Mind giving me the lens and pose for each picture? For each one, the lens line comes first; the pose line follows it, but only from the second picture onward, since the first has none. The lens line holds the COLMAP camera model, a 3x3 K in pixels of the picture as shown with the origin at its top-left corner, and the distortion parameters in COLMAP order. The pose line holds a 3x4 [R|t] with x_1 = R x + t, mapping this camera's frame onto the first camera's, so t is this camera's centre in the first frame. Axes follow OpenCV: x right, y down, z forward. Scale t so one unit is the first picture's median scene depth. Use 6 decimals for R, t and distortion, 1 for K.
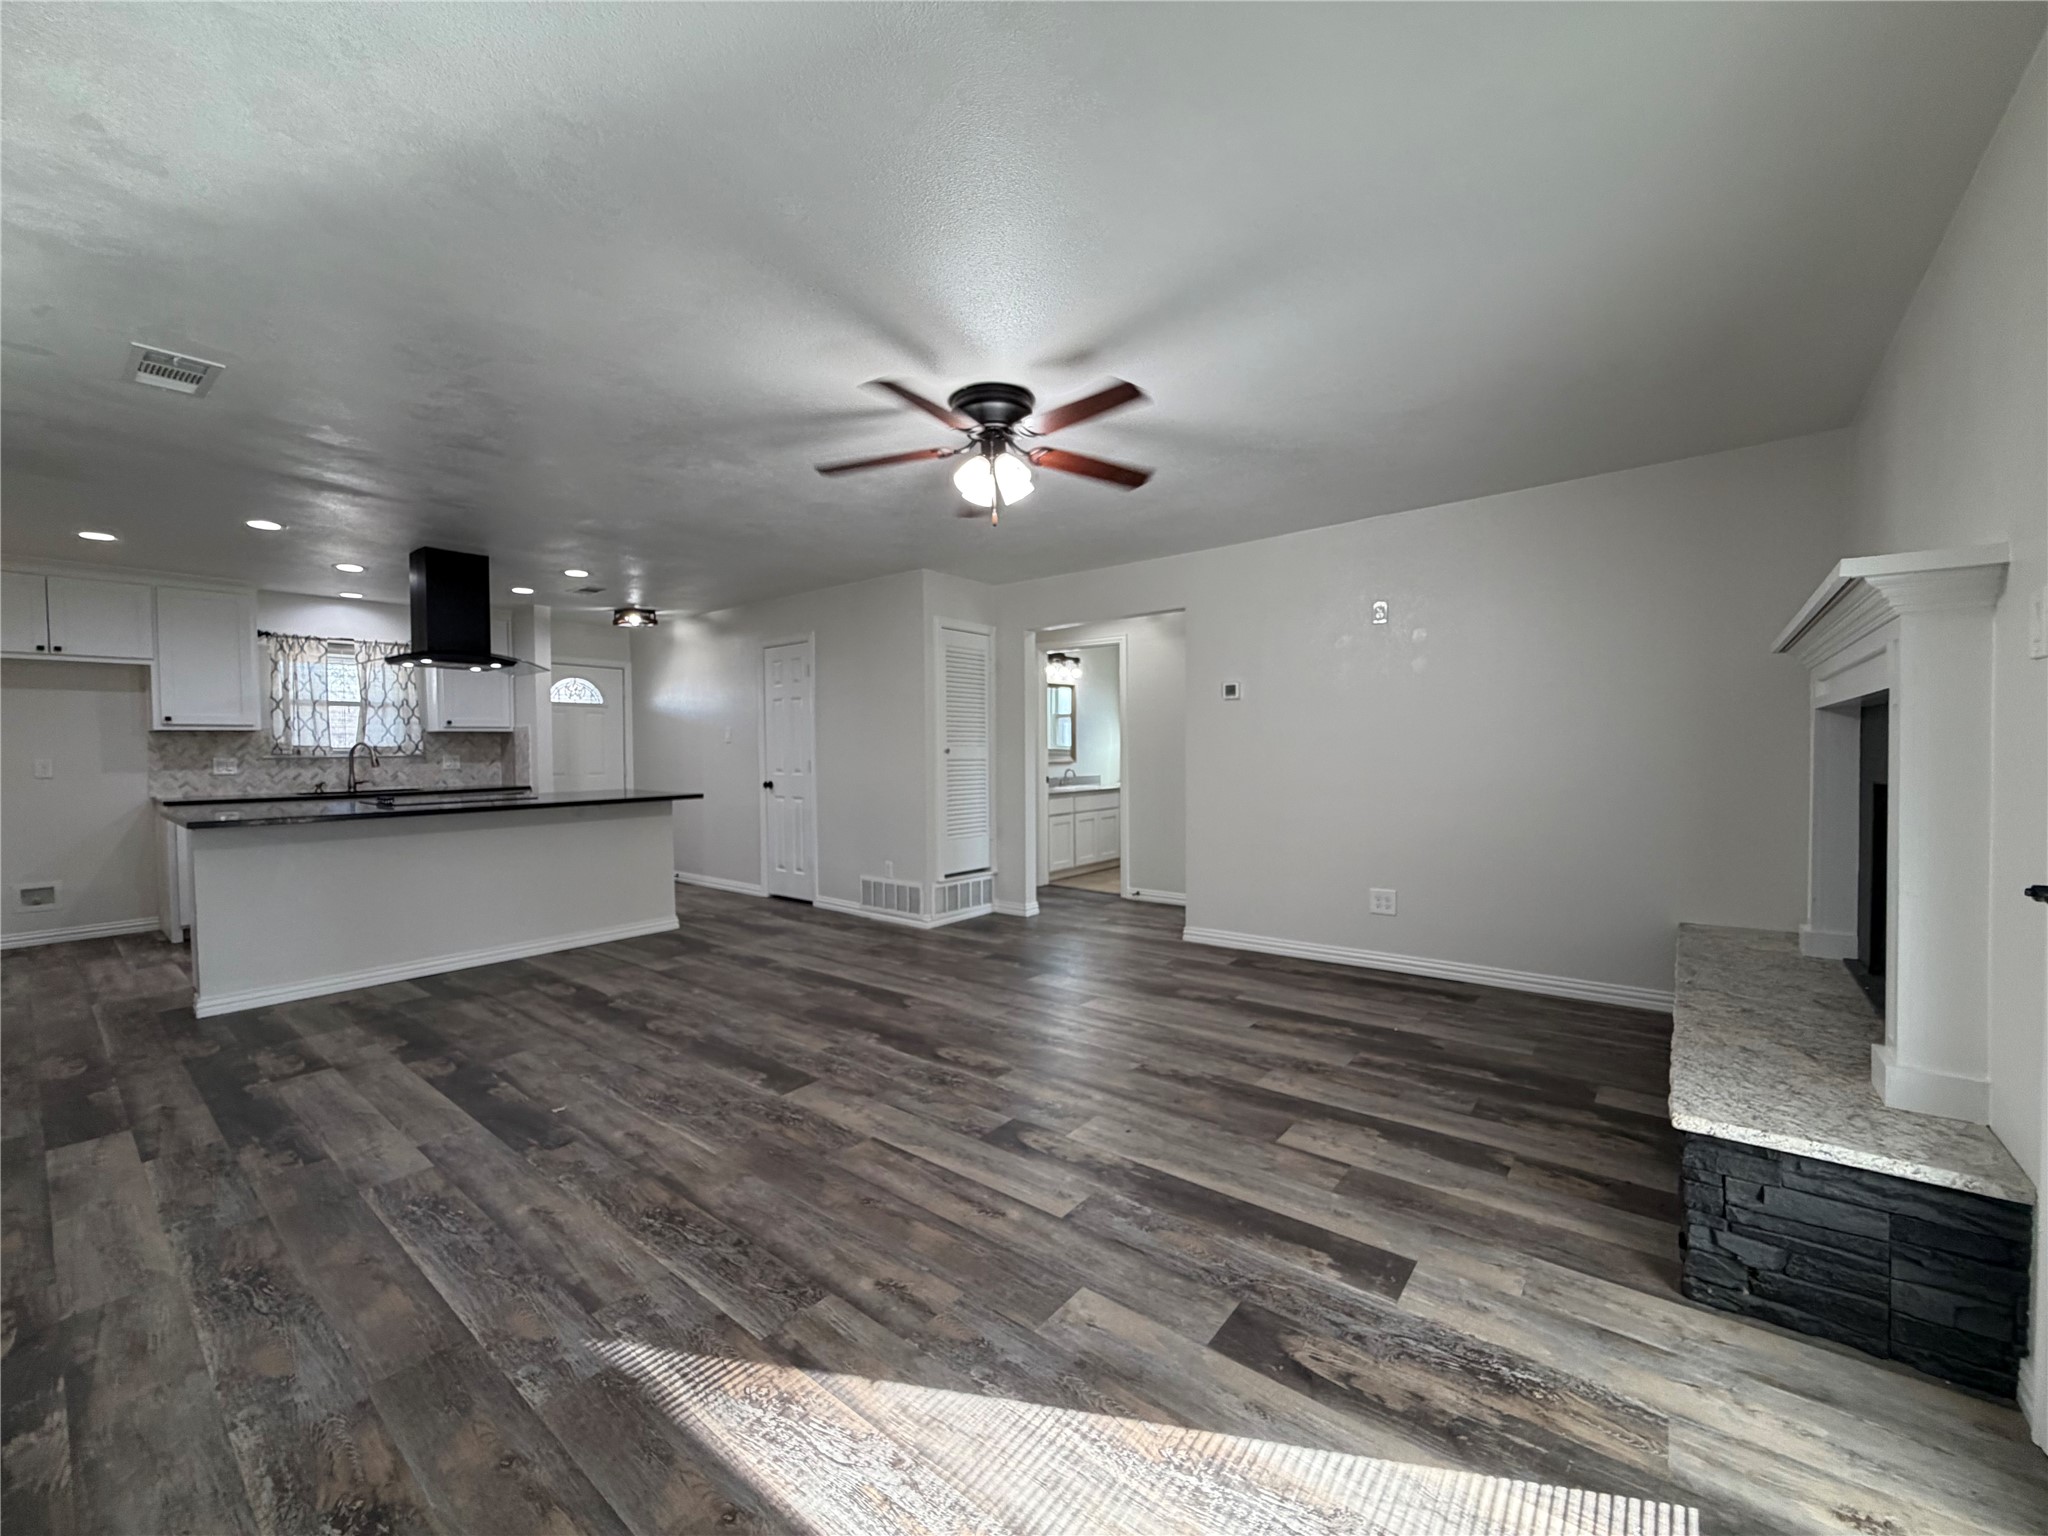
lens RADIAL K [[819.5, 0, 1017.6], [0, 819.5, 771.2], [0, 0, 1]] dist [-0.002318, 0.000044]
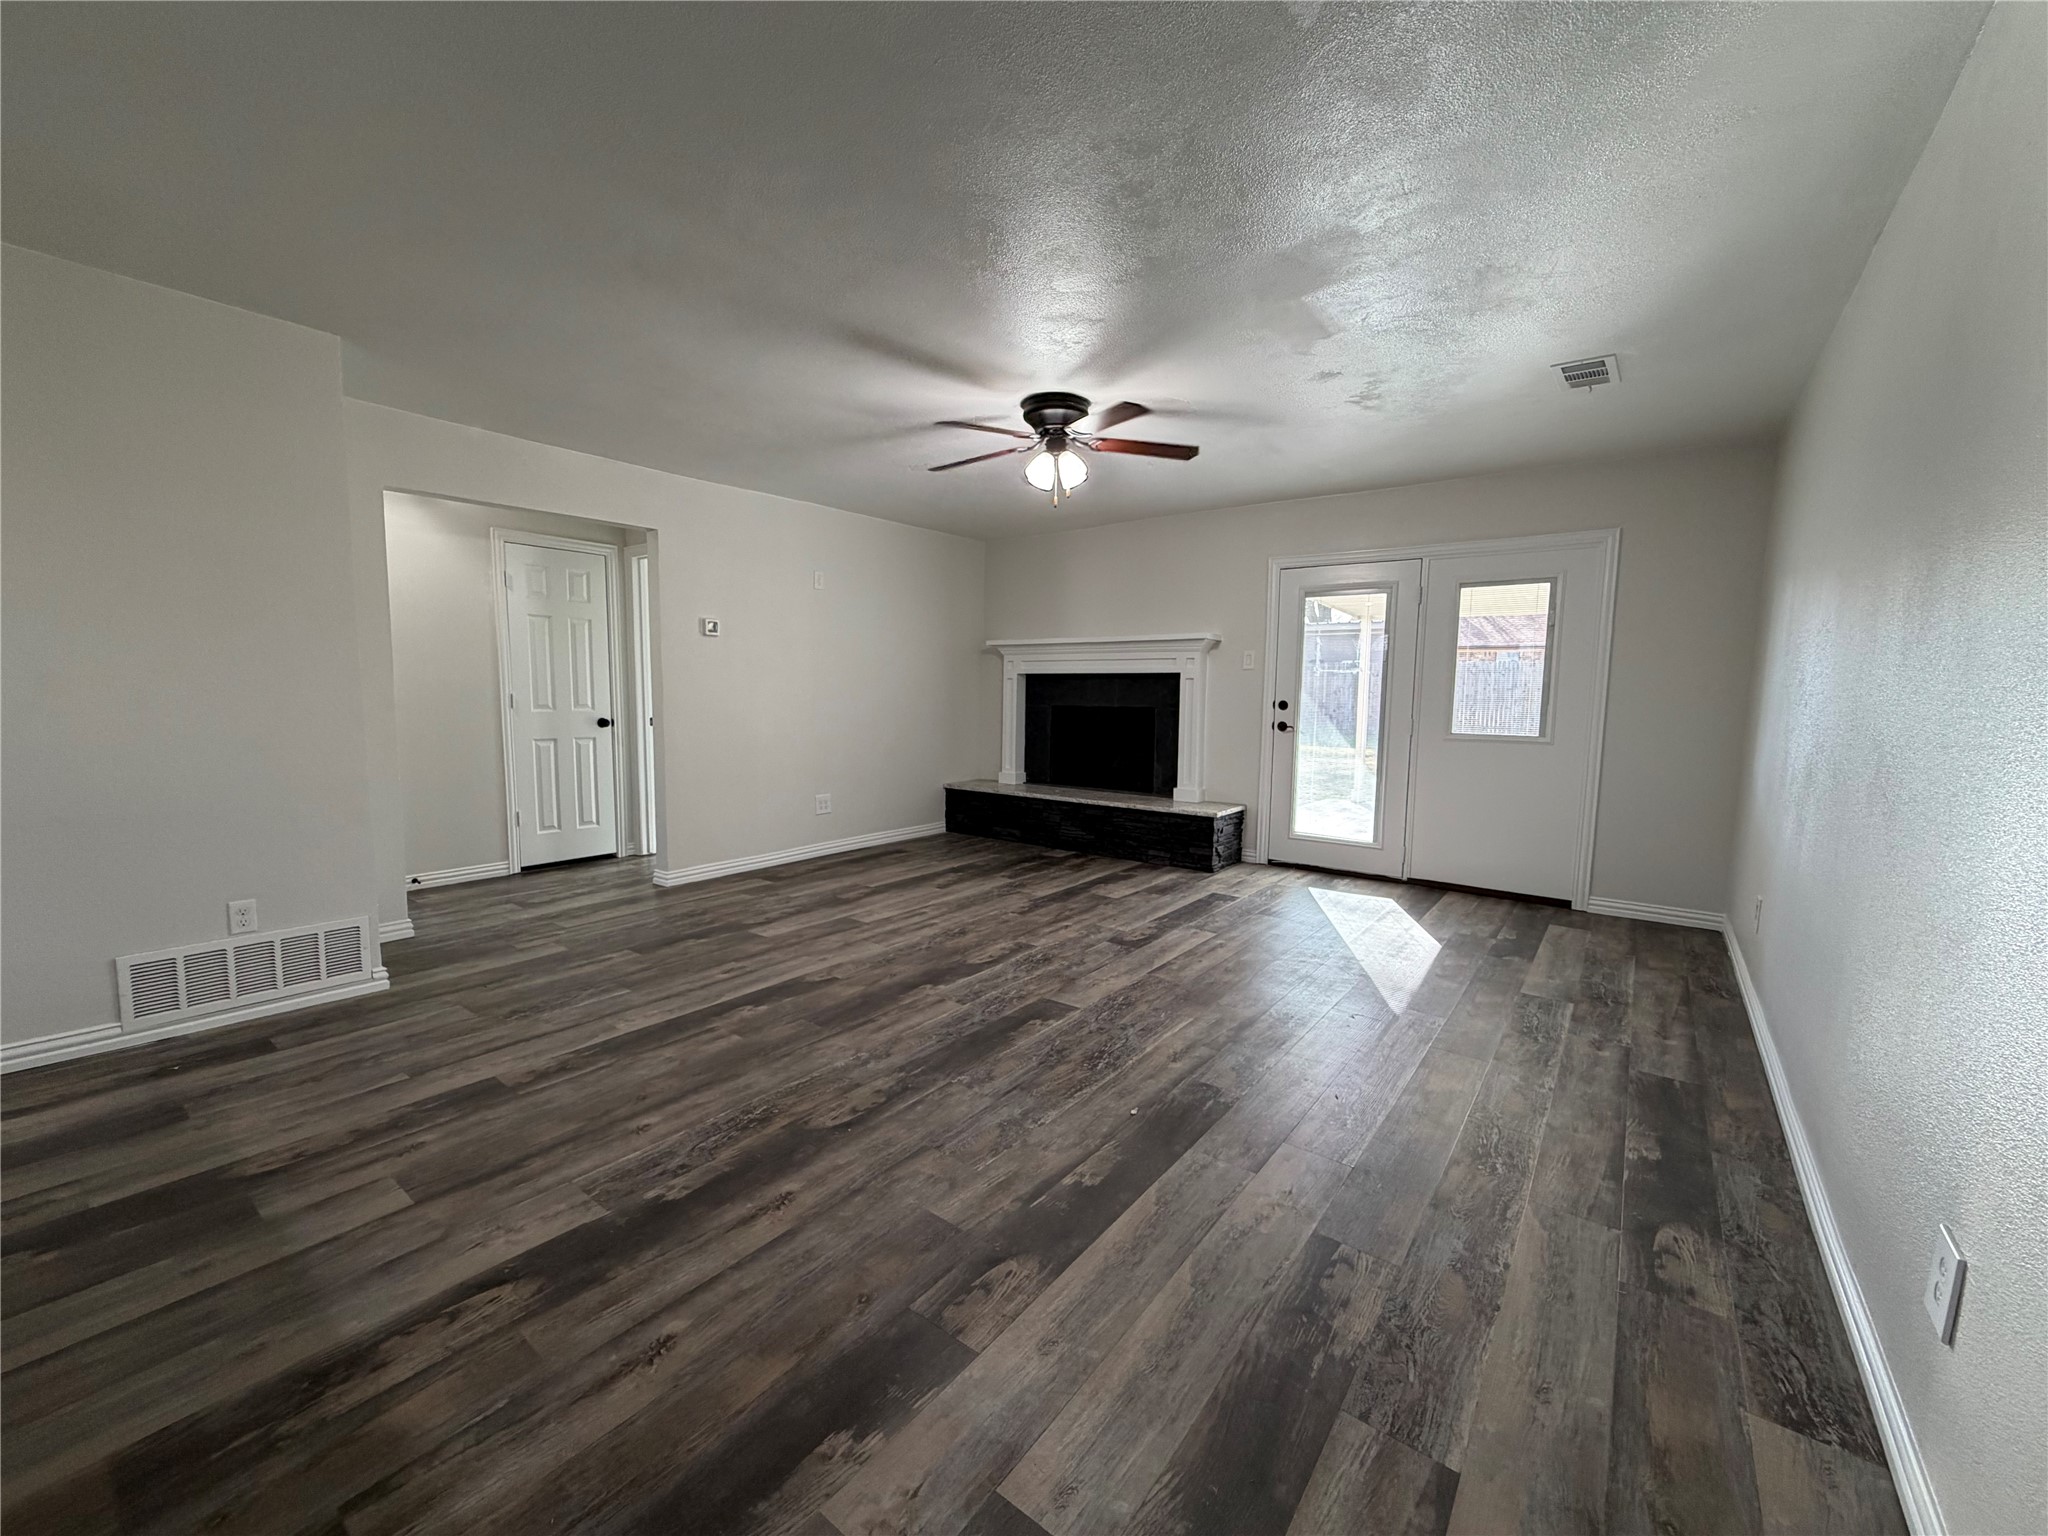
lens RADIAL K [[819.5, 0, 1017.6], [0, 819.5, 771.2], [0, 0, 1]] dist [-0.002318, 0.000044]
pose [[-0.029617, -0.088988, 0.995592, -1.320208], [0.013863, 0.995897, 0.089428, -0.009486], [-0.999465, 0.016451, -0.028262, 1.105153]]
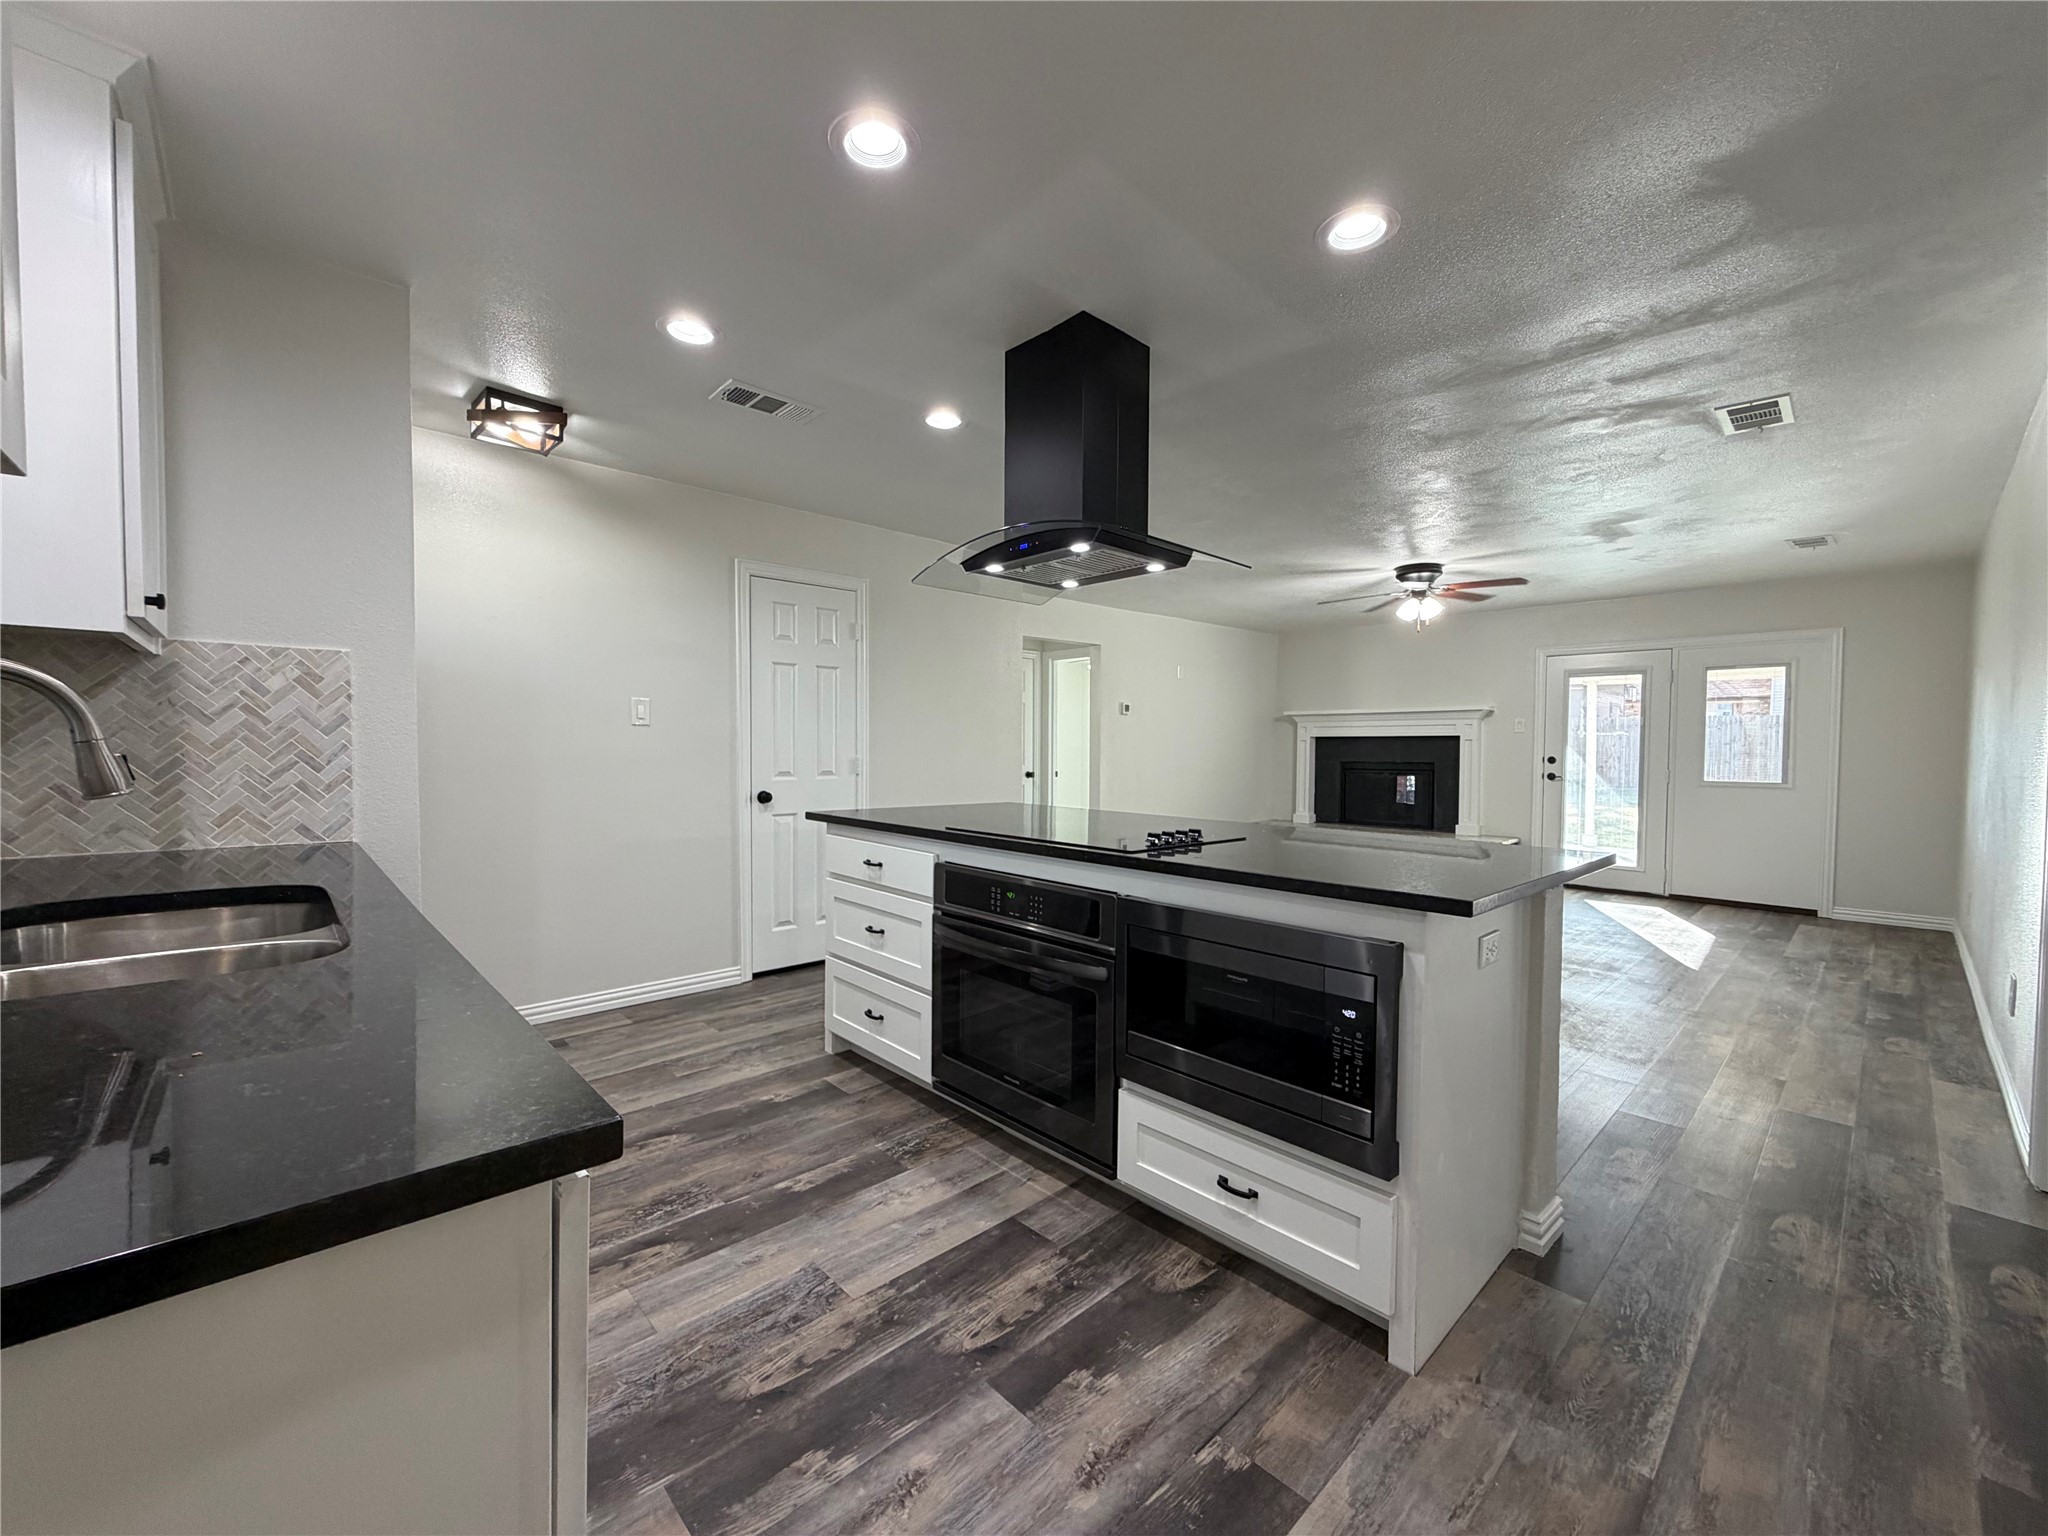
lens RADIAL K [[819.5, 0, 1017.6], [0, 819.5, 771.2], [0, 0, 1]] dist [-0.002318, 0.000044]
pose [[0.138376, -0.019822, 0.990181, -2.096371], [0.019803, 0.999655, 0.017244, -0.024748], [-0.990182, 0.017222, 0.138721, 1.688726]]
